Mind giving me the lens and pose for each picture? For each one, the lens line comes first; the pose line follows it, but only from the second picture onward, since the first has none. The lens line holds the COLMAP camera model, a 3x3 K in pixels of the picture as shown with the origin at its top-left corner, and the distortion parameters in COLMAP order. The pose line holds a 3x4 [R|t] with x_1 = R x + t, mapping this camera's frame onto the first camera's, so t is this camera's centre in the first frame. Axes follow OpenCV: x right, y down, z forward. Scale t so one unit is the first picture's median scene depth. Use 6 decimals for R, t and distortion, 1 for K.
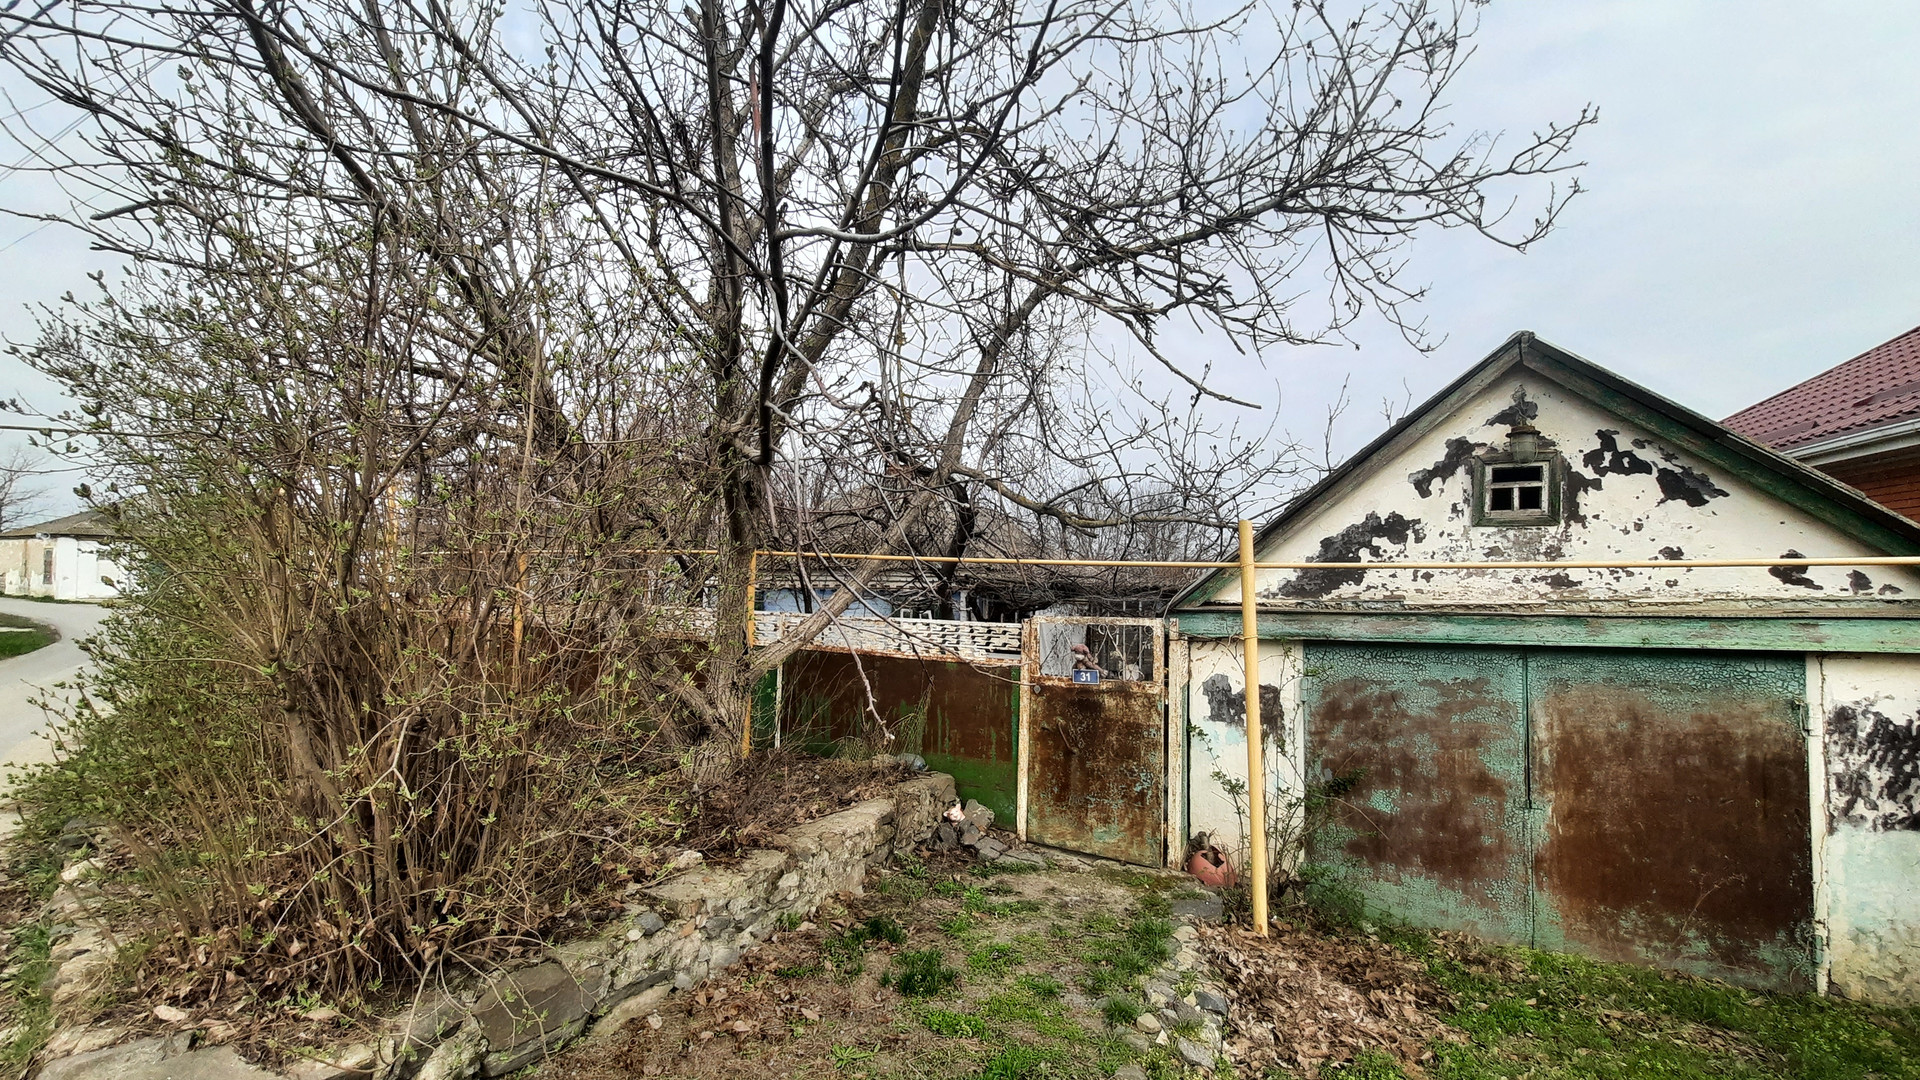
lens RADIAL K [[780.0, 0, 959.6], [0, 780.0, 555.6], [0, 0, 1]] dist [0.000999, 0.000036]
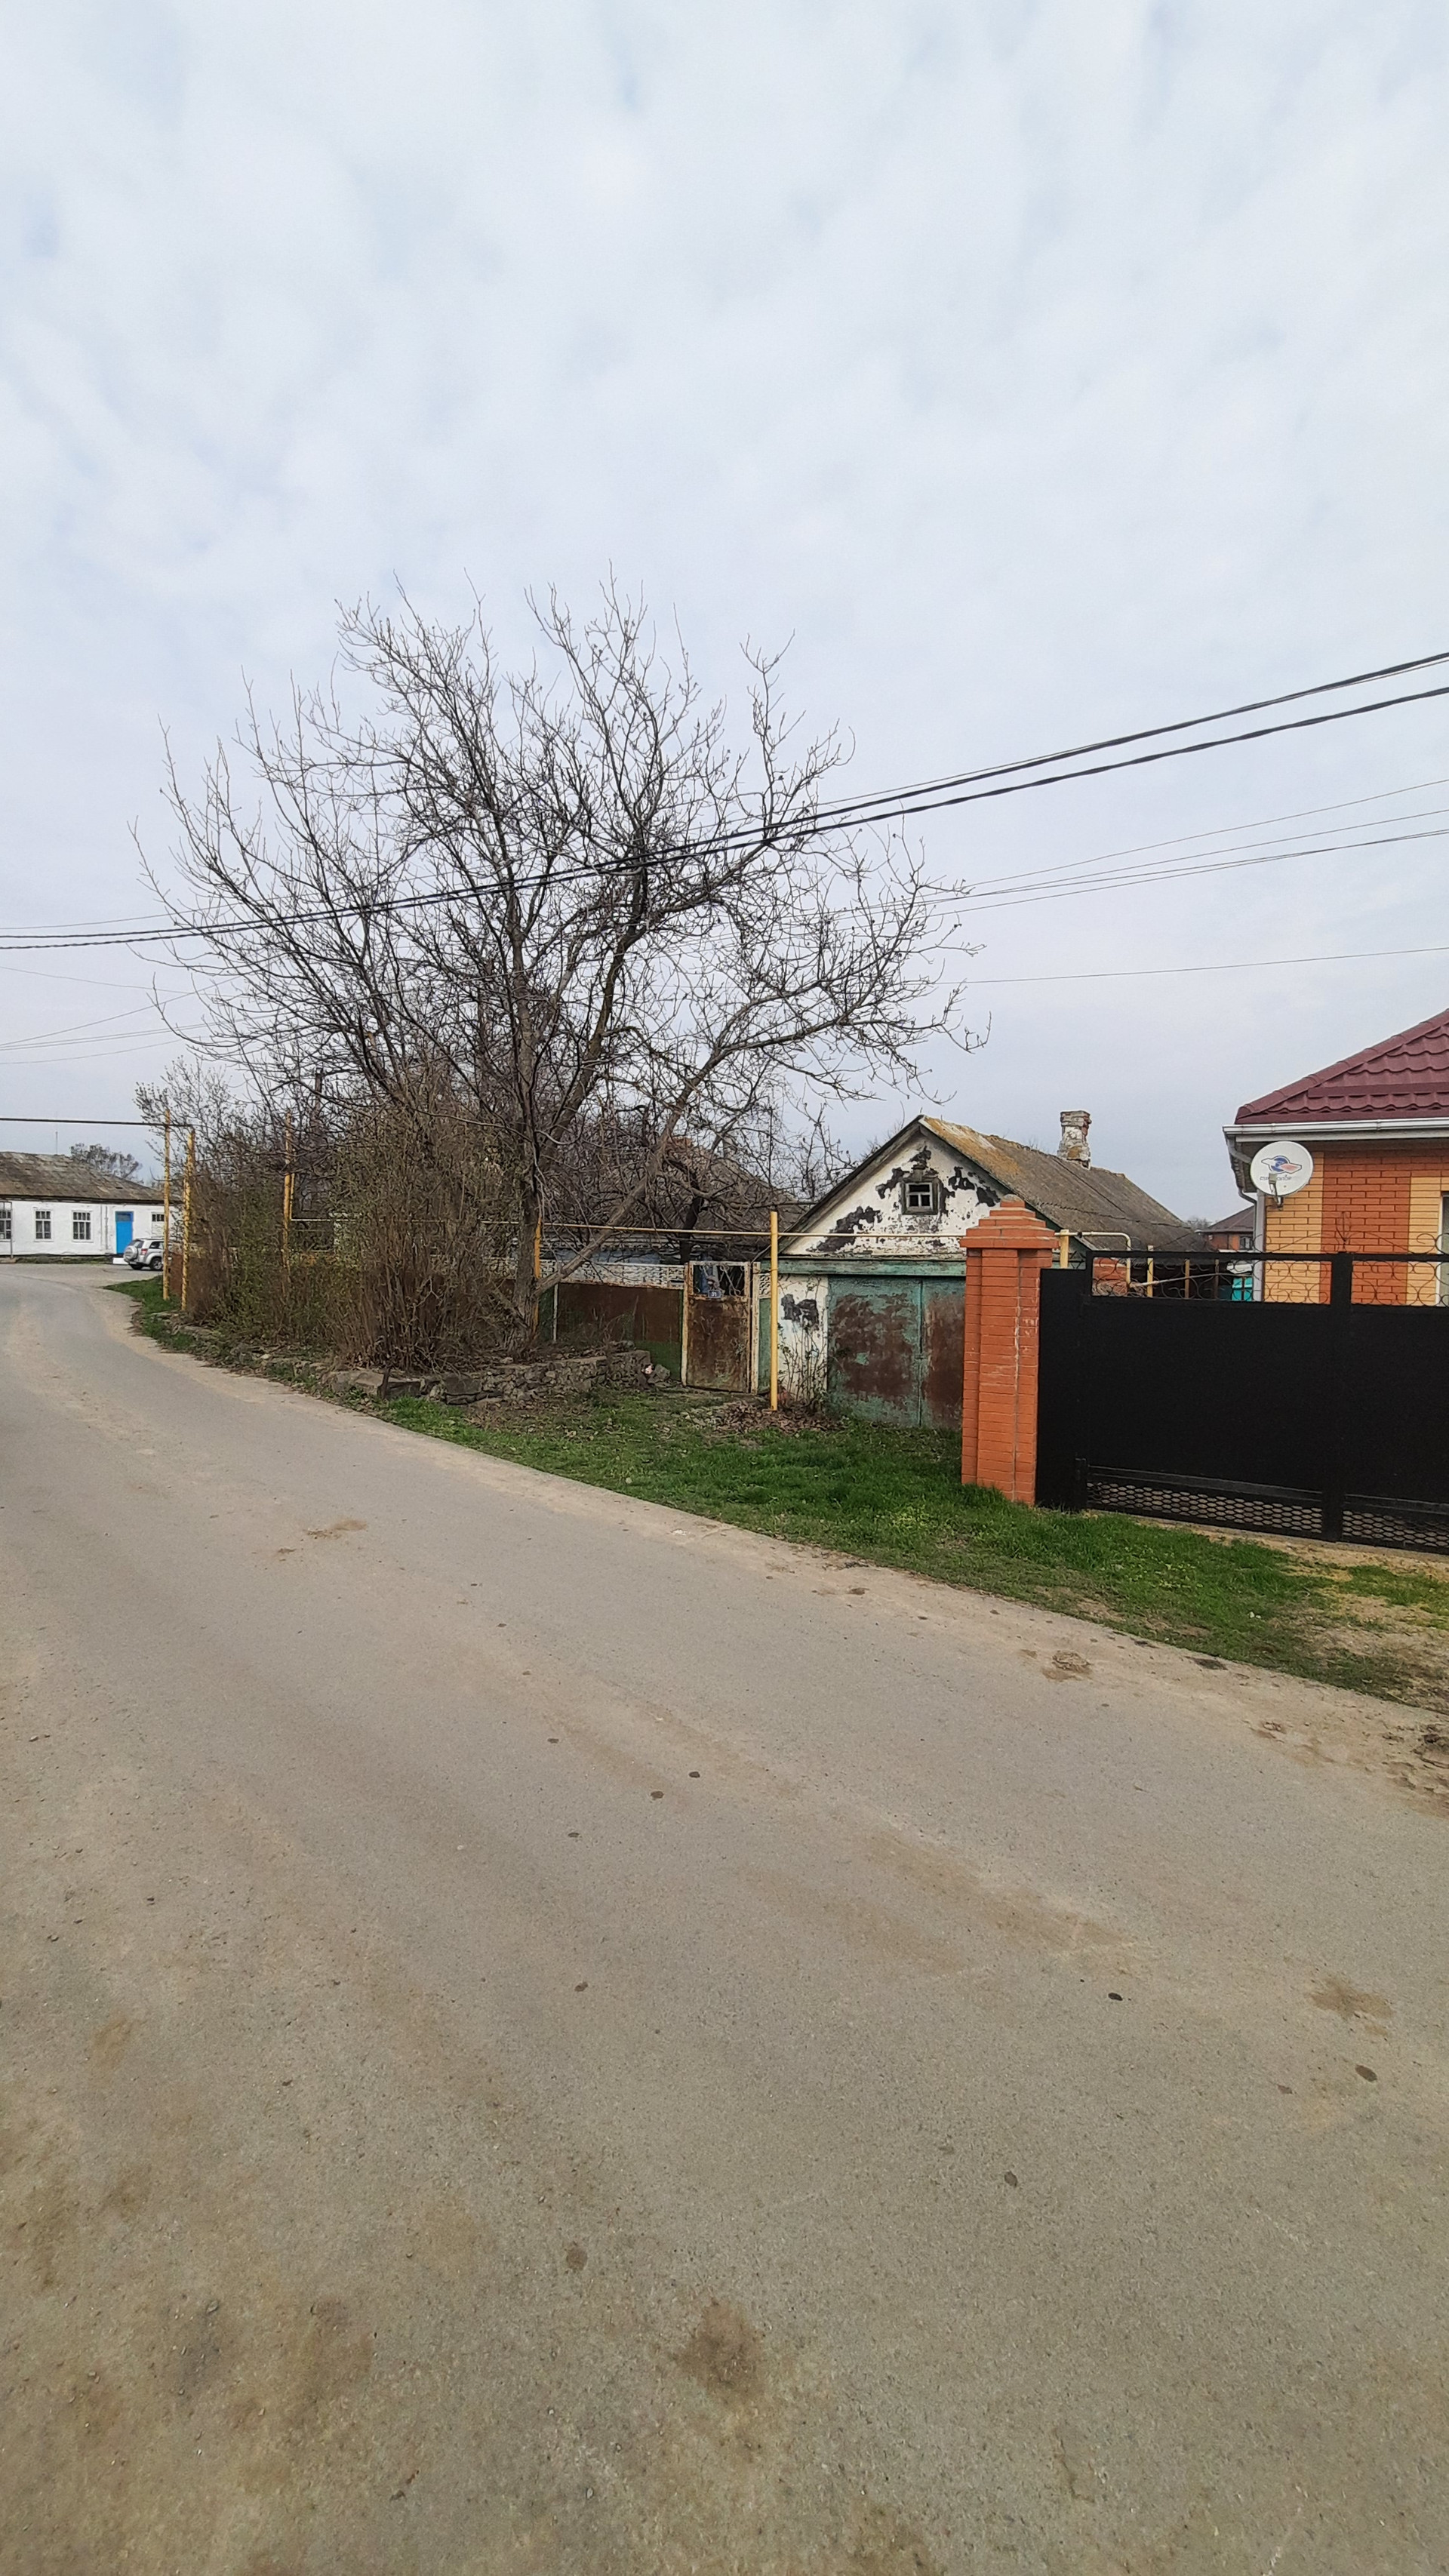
lens RADIAL K [[1046.5, 0, 721.7], [0, 1046.5, 1278.1], [0, 0, 1]] dist [0.000999, 0.000036]
pose [[0.994789, 0.012467, -0.101186, 0.462975], [-0.006413, 0.998181, 0.059941, -0.031845], [0.101749, -0.058980, 0.993060, -1.561088]]
